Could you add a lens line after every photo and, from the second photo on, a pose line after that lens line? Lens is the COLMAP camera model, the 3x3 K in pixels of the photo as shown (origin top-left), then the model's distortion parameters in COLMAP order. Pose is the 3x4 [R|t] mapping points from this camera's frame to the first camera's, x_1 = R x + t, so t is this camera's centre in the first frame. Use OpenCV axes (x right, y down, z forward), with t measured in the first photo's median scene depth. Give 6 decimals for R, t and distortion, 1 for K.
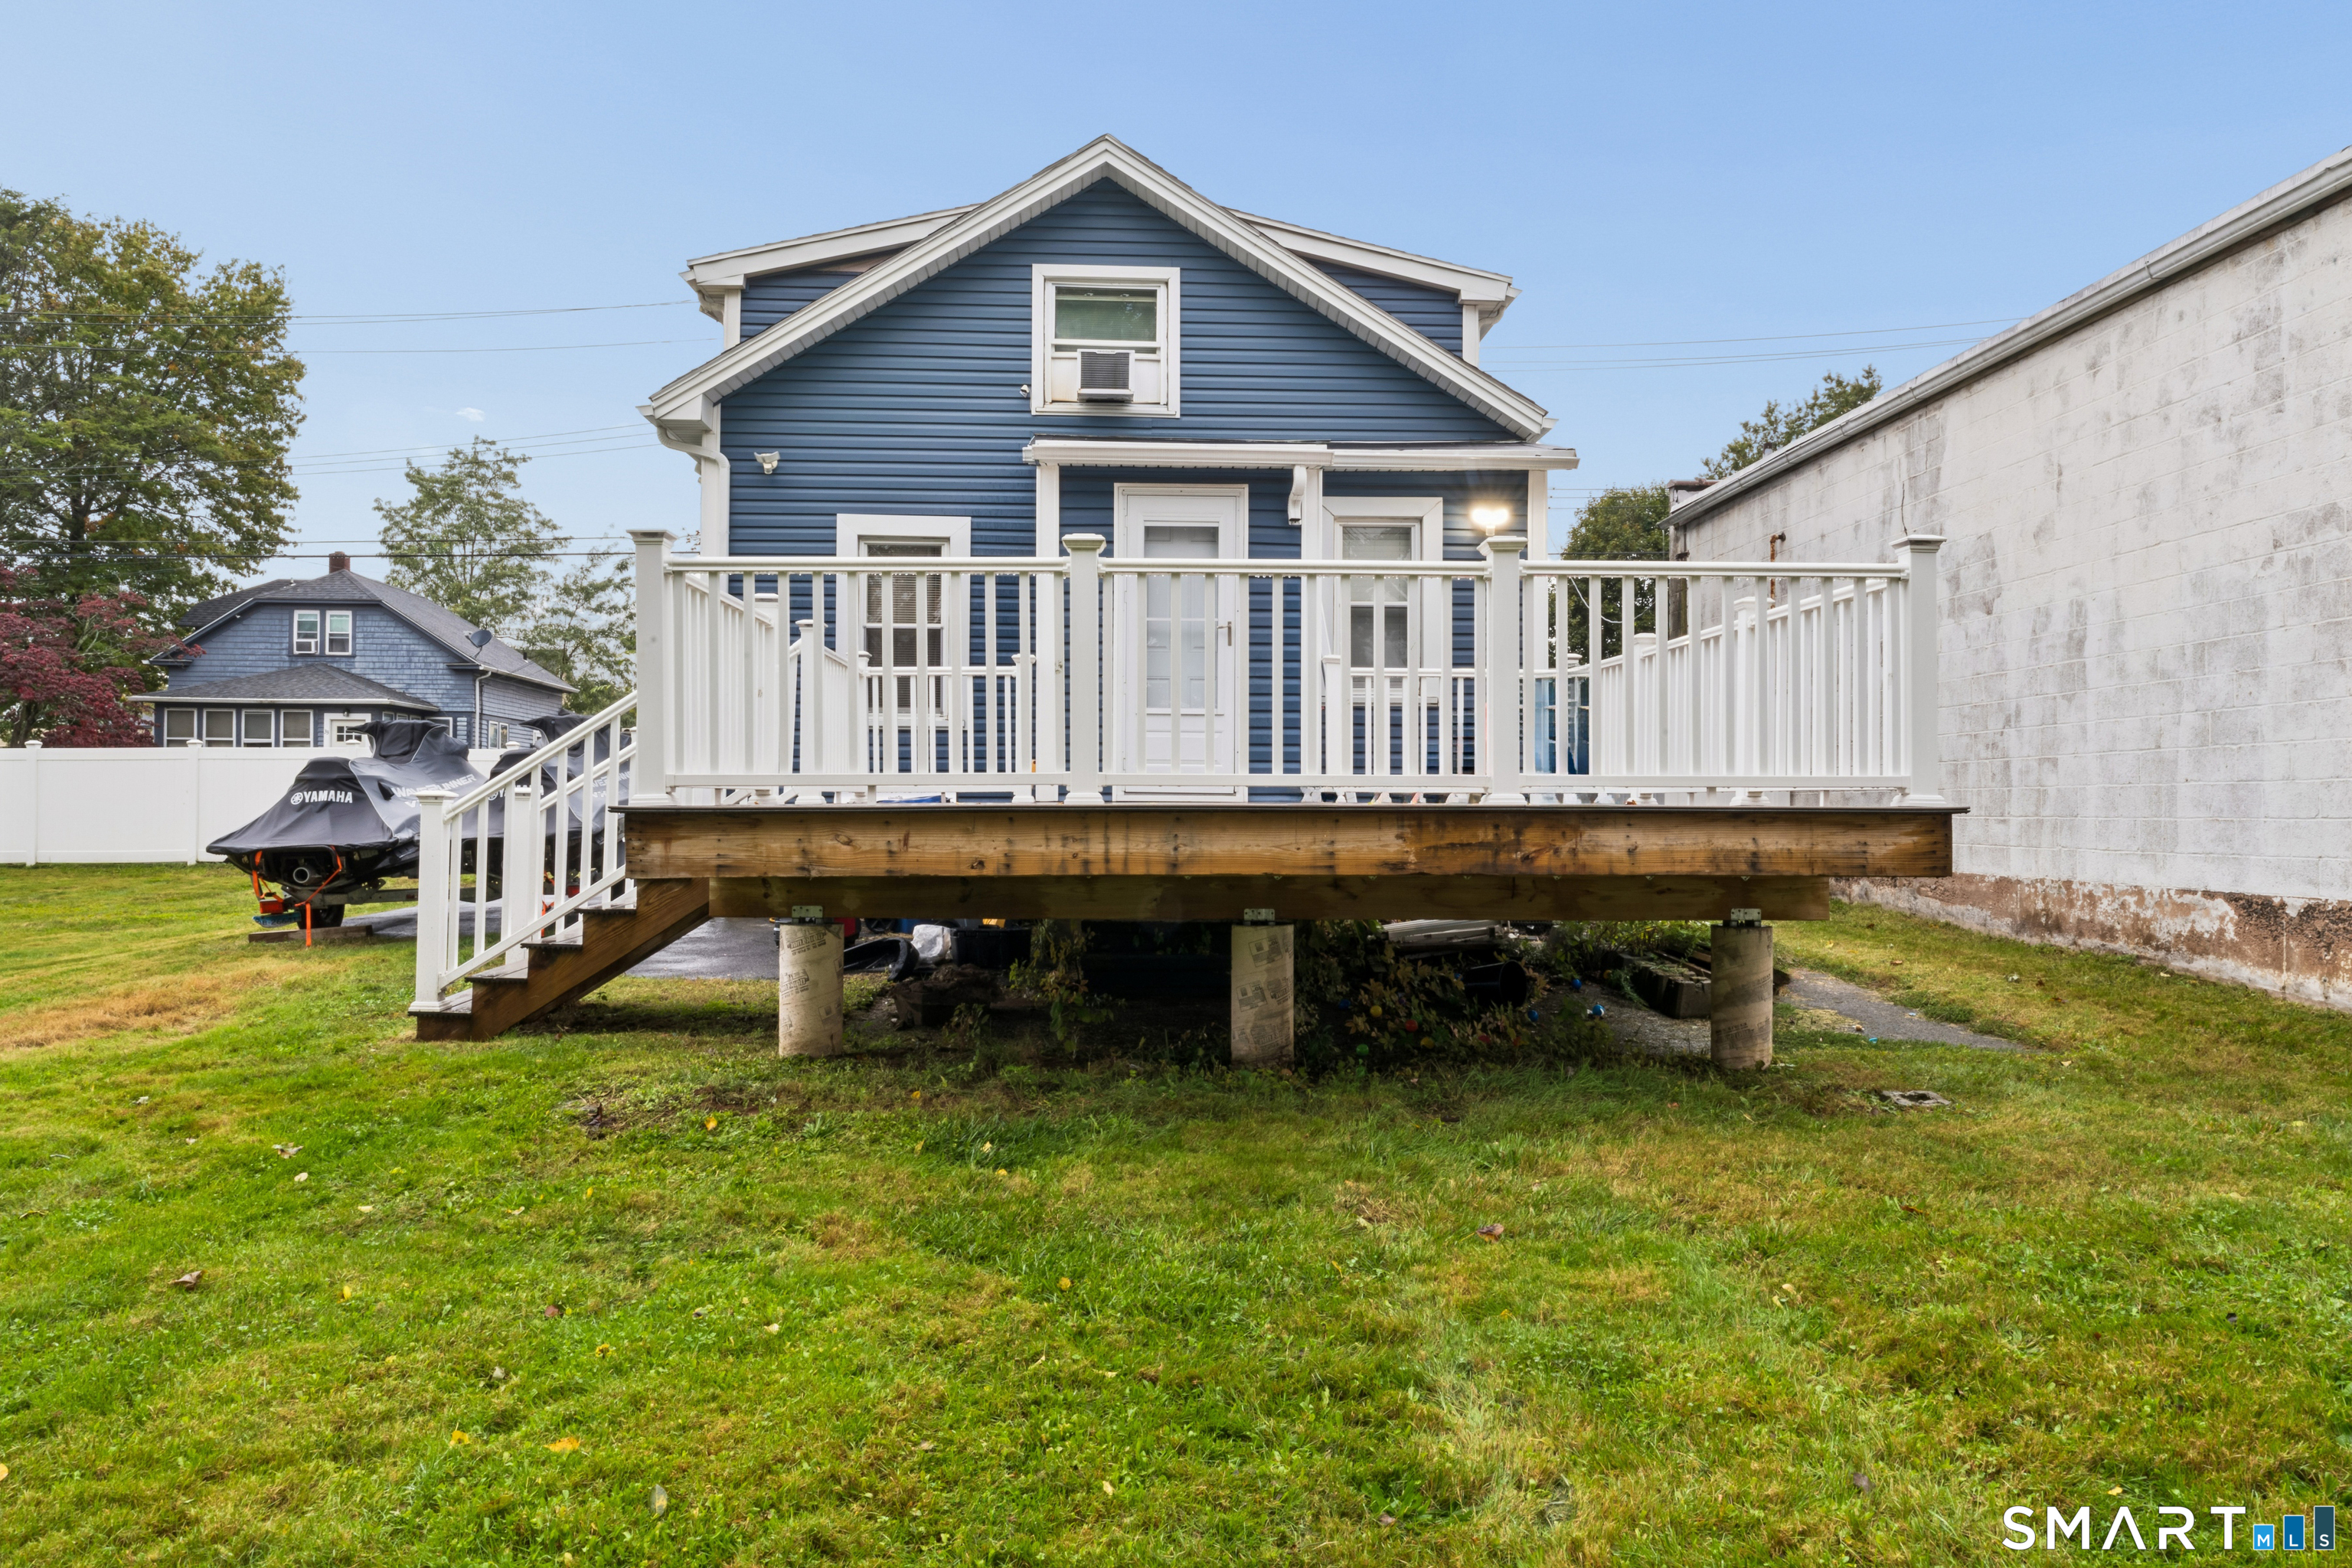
lens RADIAL K [[1549.8, 0, 1181.3], [0, 1549.8, 771.5], [0, 0, 1]] dist [0.000757, 0.004626]
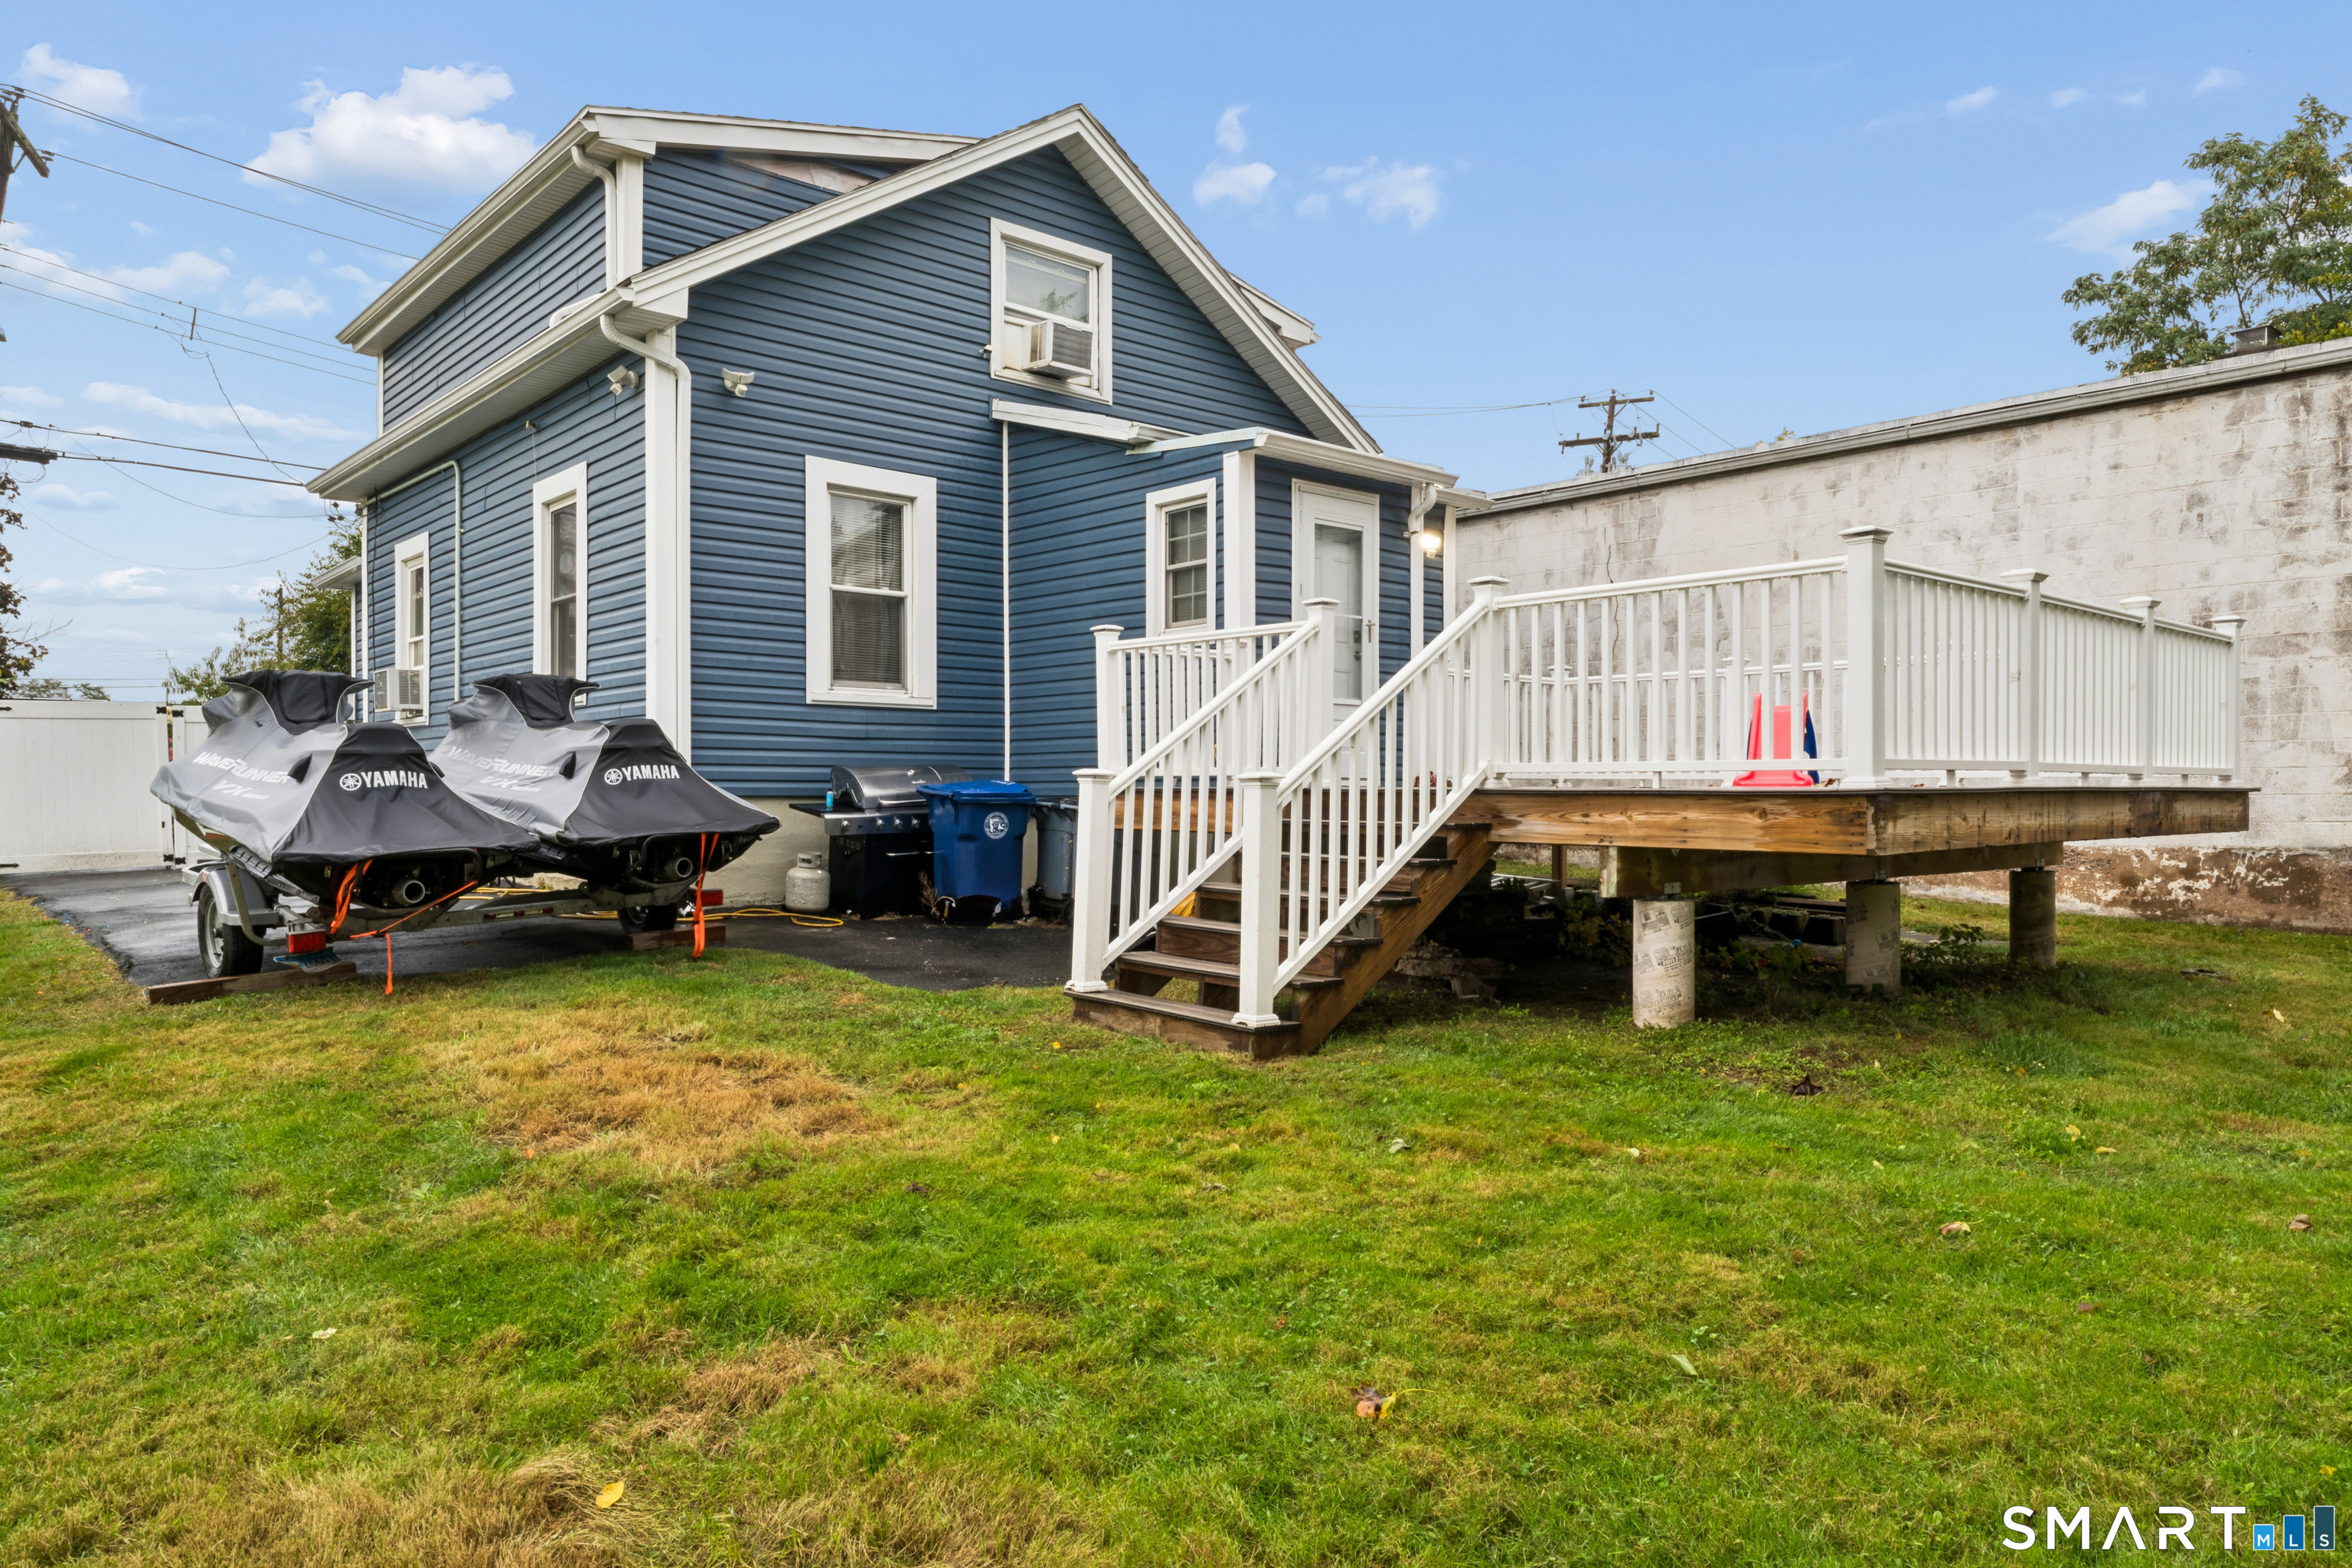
lens RADIAL K [[1497.4, 0, 1174.1], [0, 1497.4, 797.2], [0, 0, 1]] dist [0.005144, 0.000115]
pose [[0.779626, -0.004870, 0.626226, -0.691039], [-0.010724, 0.999719, 0.021125, 0.006034], [-0.626154, -0.023186, 0.779355, 0.251647]]
